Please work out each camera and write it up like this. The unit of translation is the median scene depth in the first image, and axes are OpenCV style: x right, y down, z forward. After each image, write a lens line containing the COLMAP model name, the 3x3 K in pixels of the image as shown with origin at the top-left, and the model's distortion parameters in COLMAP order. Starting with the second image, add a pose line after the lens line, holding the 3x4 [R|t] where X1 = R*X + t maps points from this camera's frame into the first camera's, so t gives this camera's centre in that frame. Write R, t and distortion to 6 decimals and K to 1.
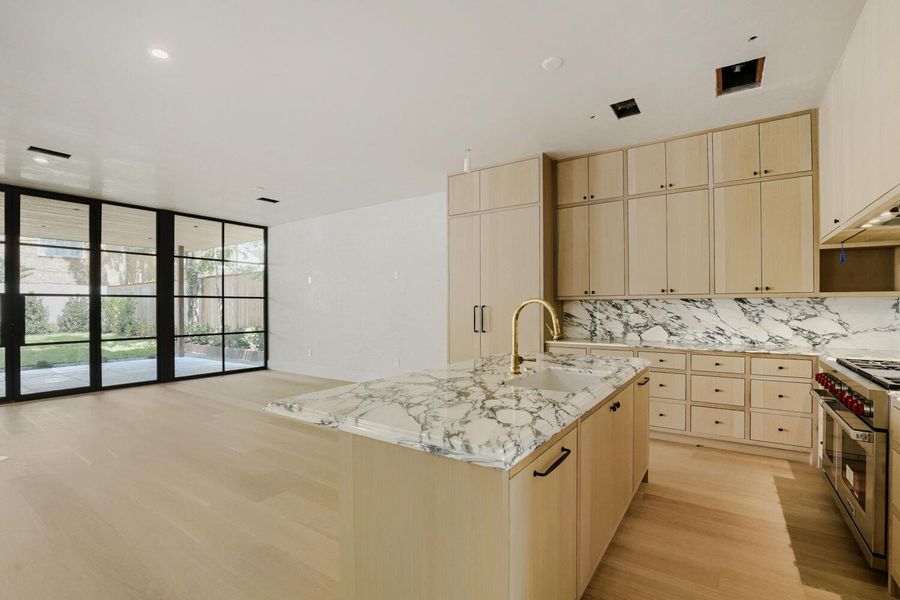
lens RADIAL K [[414.5, 0, 444.8], [0, 414.5, 305.2], [0, 0, 1]] dist [-0.028630, 0.003689]
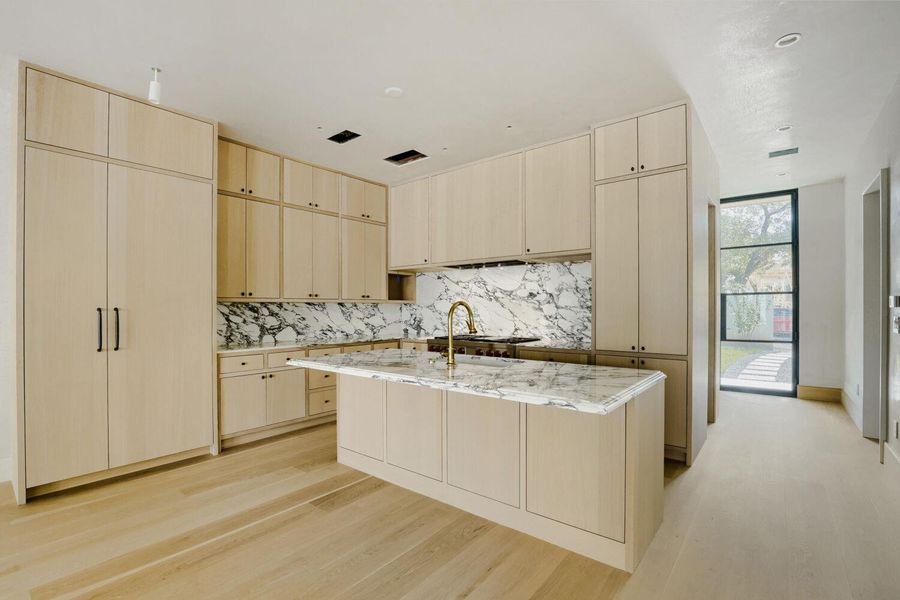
lens RADIAL K [[414.5, 0, 448.1], [0, 414.5, 304.7], [0, 0, 1]] dist [-0.028630, 0.003689]
pose [[0.077318, 0.010905, 0.996947, -0.510390], [0.001914, 0.999937, -0.011086, 0.003906], [-0.997005, 0.002765, 0.077292, 0.462070]]
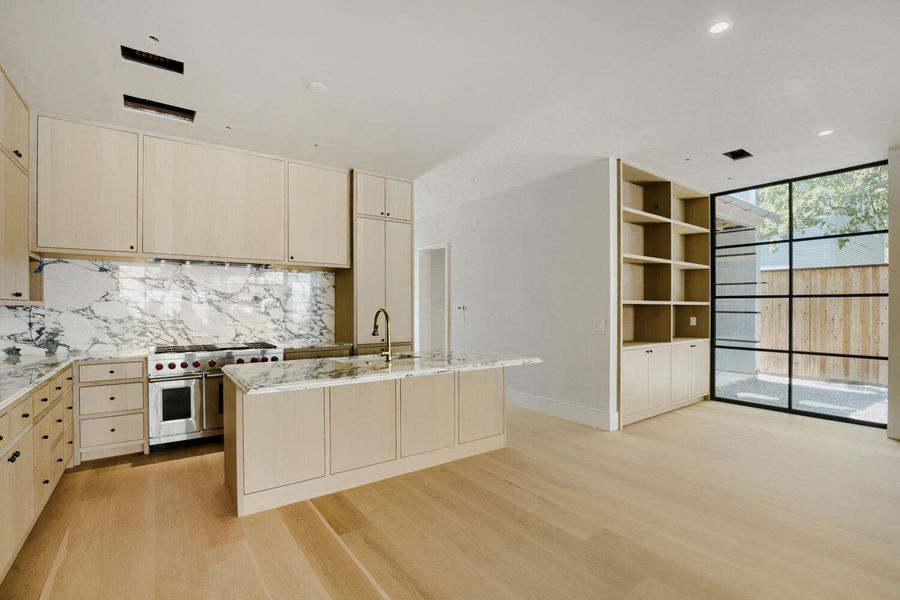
lens RADIAL K [[414.5, 0, 444.3], [0, 414.5, 306.8], [0, 0, 1]] dist [-0.028630, 0.003689]
pose [[-0.939747, 0.003342, 0.341854, -0.245991], [0.002925, 0.999994, -0.001736, -0.008935], [-0.341857, -0.000631, -0.939752, 1.140908]]
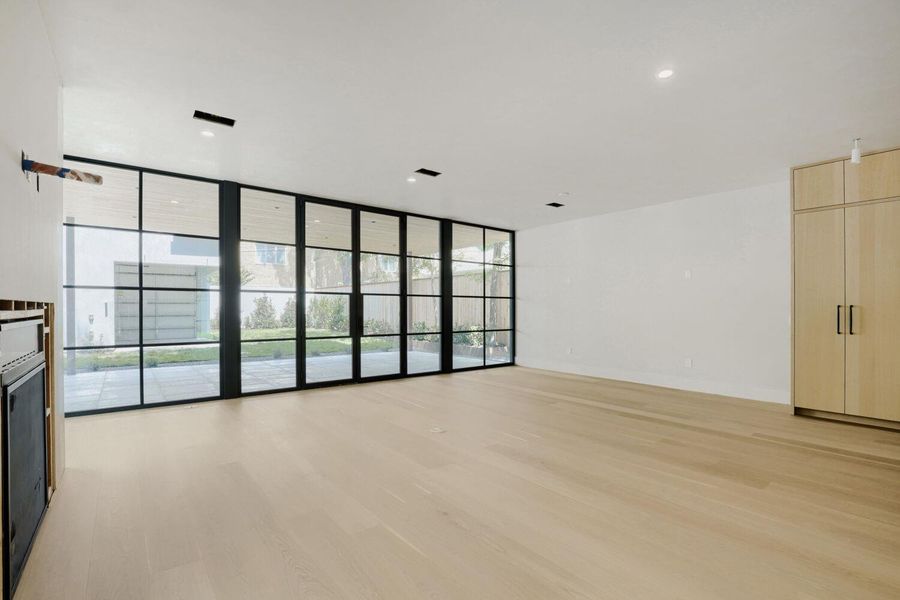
lens RADIAL K [[414.5, 0, 452.3], [0, 414.5, 306.9], [0, 0, 1]] dist [-0.028630, 0.003689]
pose [[0.960249, 0.006997, -0.279058, -0.533019], [-0.007308, 0.999973, -0.000075, 0.011558], [0.279050, 0.002111, 0.960274, -0.125754]]
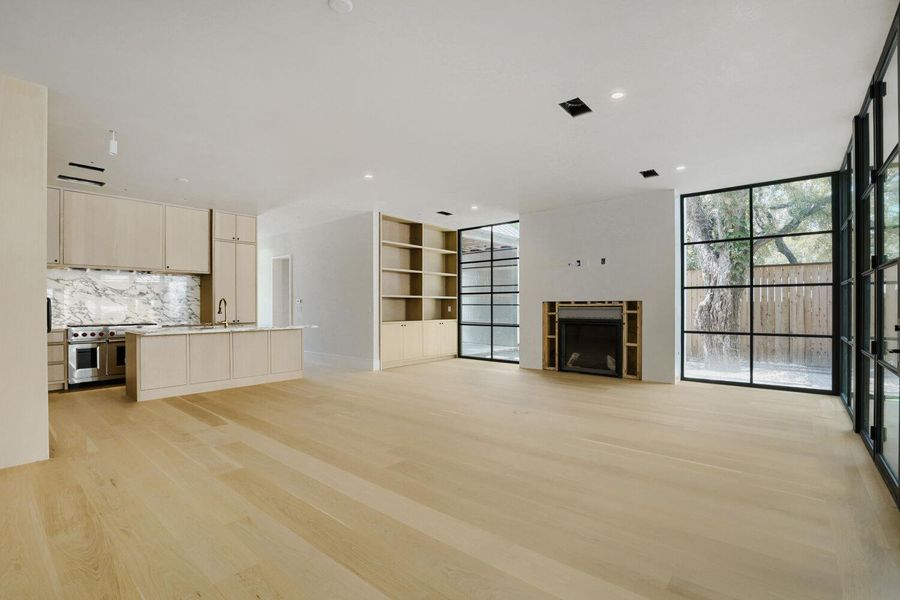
lens RADIAL K [[414.5, 0, 444.1], [0, 414.5, 302.4], [0, 0, 1]] dist [-0.028630, 0.003689]
pose [[-0.993706, 0.009281, 0.111631, -0.741187], [0.008095, 0.999906, -0.011073, 0.026478], [-0.111724, -0.010099, -0.993688, 1.716279]]
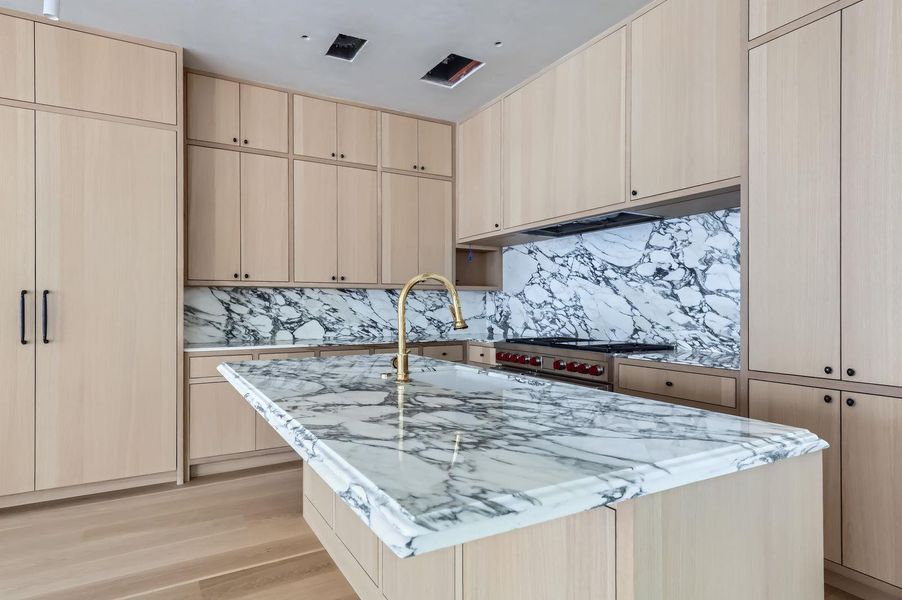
lens RADIAL K [[514.8, 0, 451.4], [0, 514.8, 301.7], [0, 0, 1]] dist [0.026476, -0.008154]
pose [[0.429183, 0.010481, 0.903157, -0.283664], [-0.002609, 0.999943, -0.010365, 0.021028], [-0.903214, 0.002092, 0.429186, 0.283048]]
